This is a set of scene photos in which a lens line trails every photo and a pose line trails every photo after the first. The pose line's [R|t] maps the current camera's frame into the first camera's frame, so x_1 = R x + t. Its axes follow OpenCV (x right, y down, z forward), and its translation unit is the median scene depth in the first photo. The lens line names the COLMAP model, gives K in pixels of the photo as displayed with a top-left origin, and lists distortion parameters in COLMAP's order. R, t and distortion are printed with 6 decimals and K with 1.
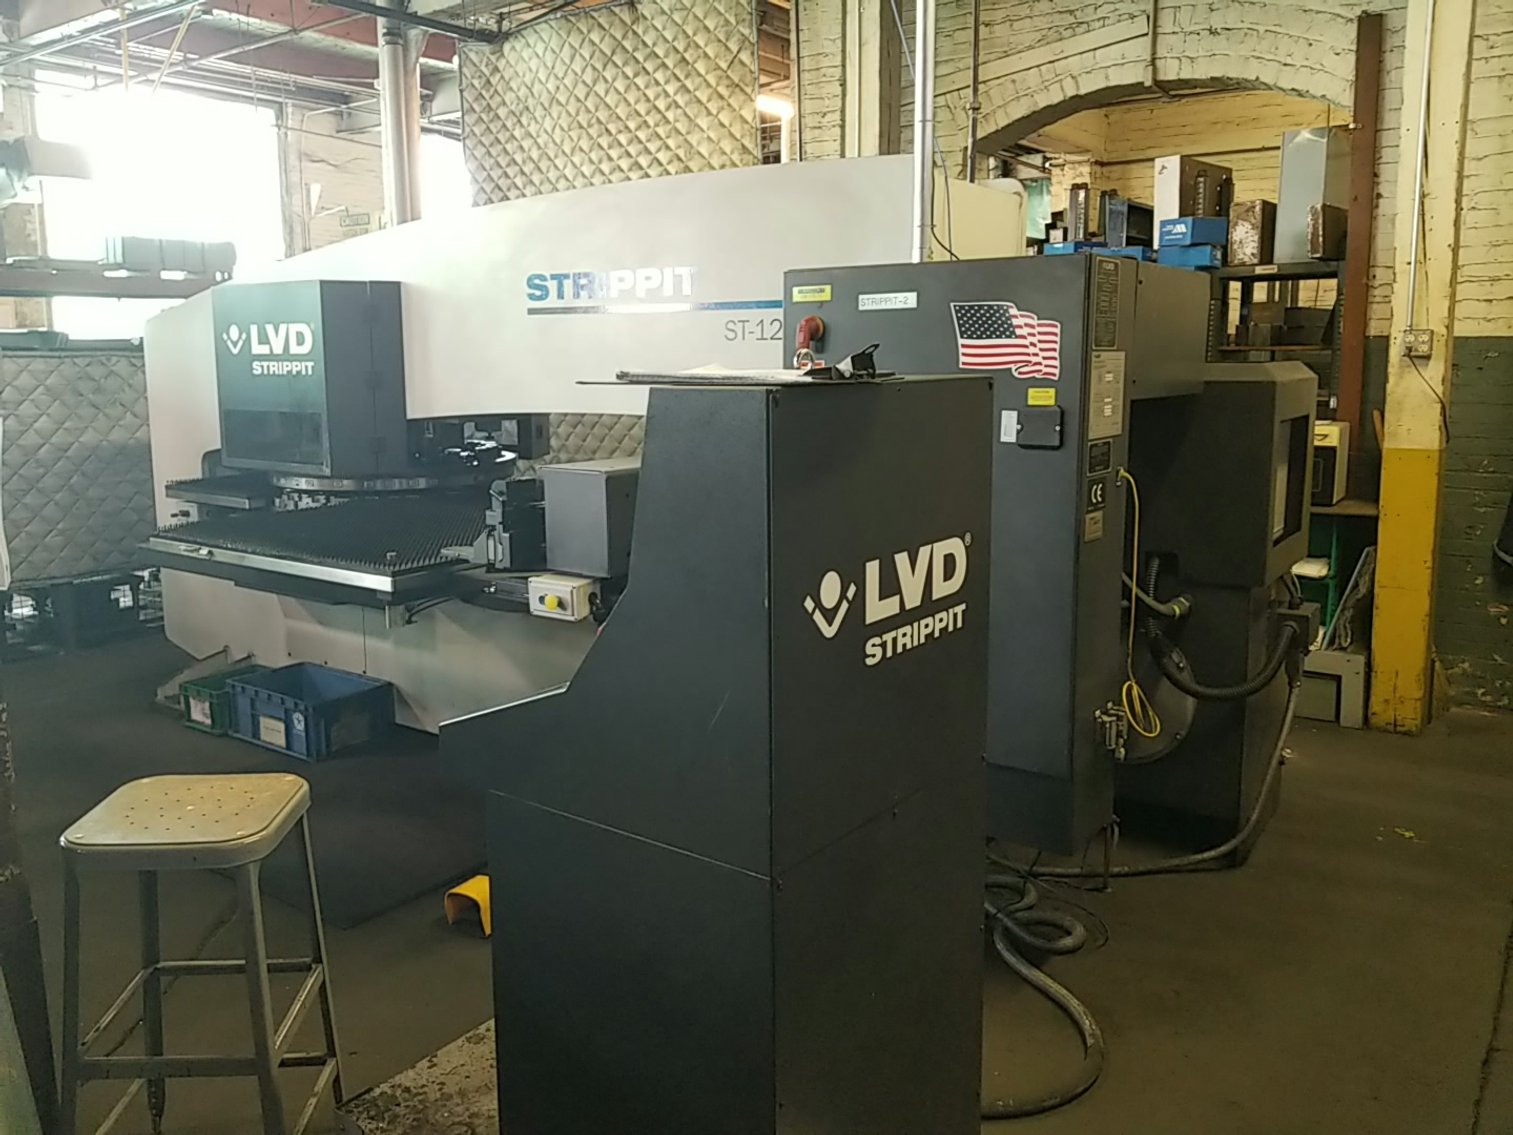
lens RADIAL K [[1201.8, 0, 756.2], [0, 1201.8, 541.7], [0, 0, 1]] dist [0.013270, 0.000502]
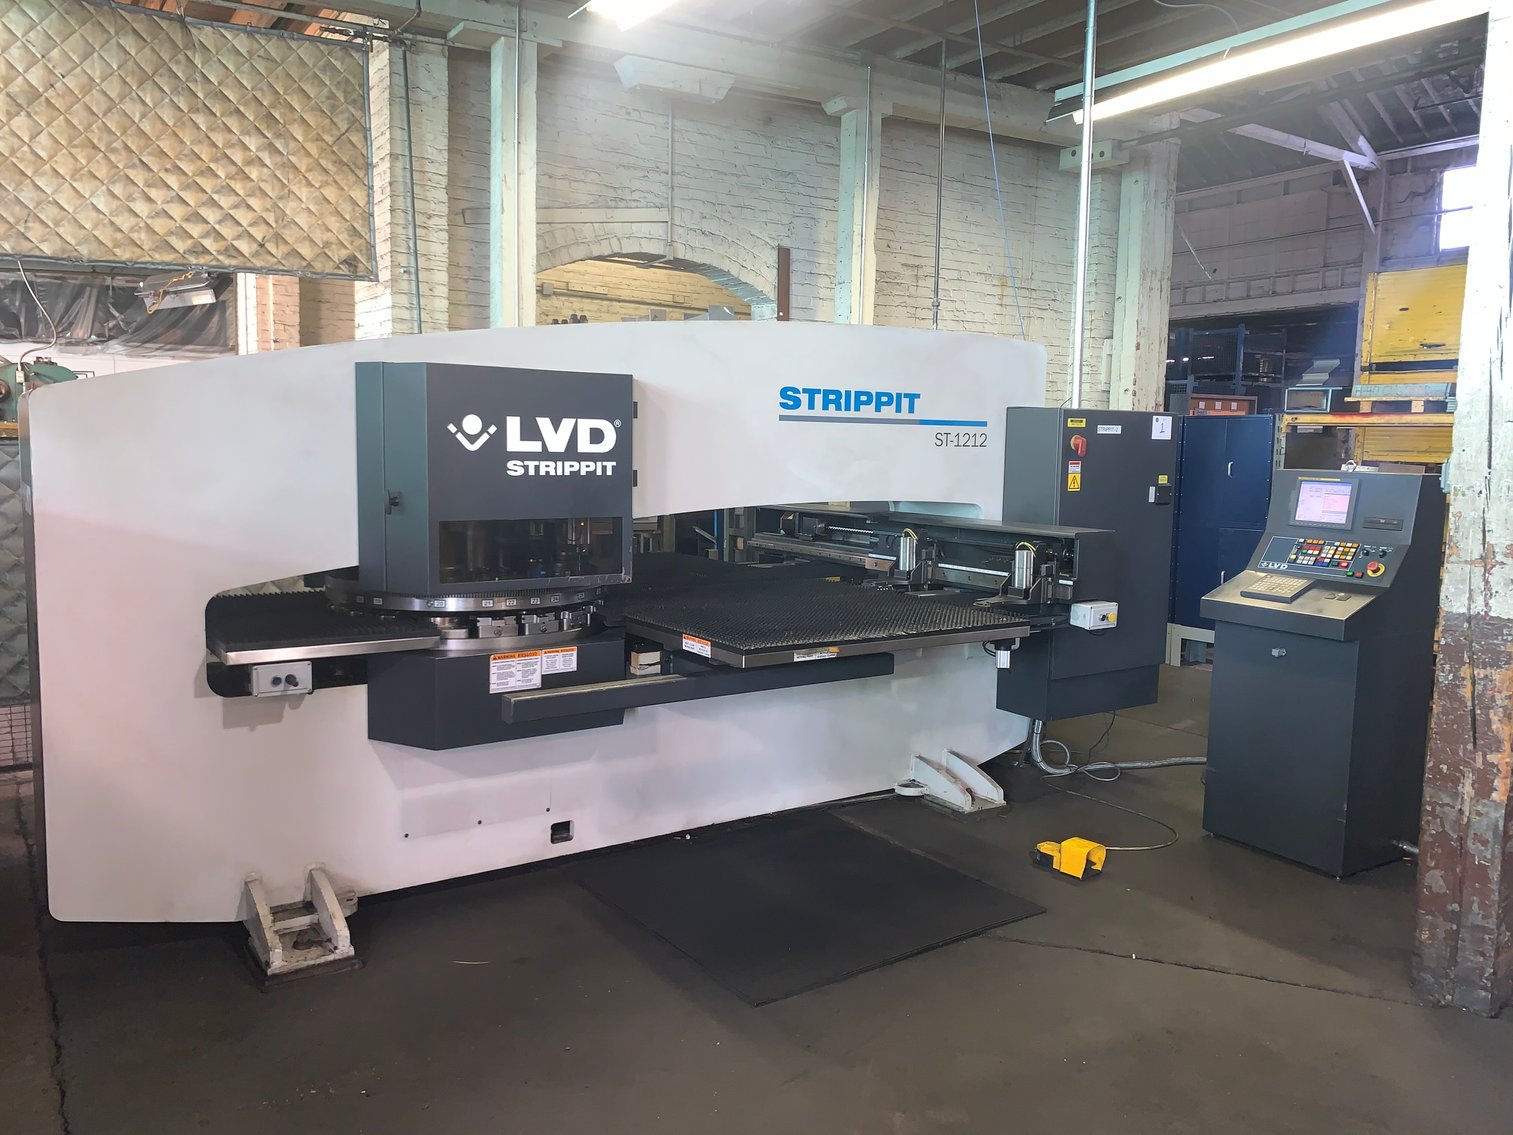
lens RADIAL K [[1145.6, 0, 756.5], [0, 1145.6, 567.5], [0, 0, 1]] dist [0.043377, -0.041940]
pose [[0.336699, -0.092848, 0.937023, -1.090310], [0.129663, 0.990218, 0.051527, -0.094773], [-0.932642, 0.104149, 0.345445, 0.572316]]
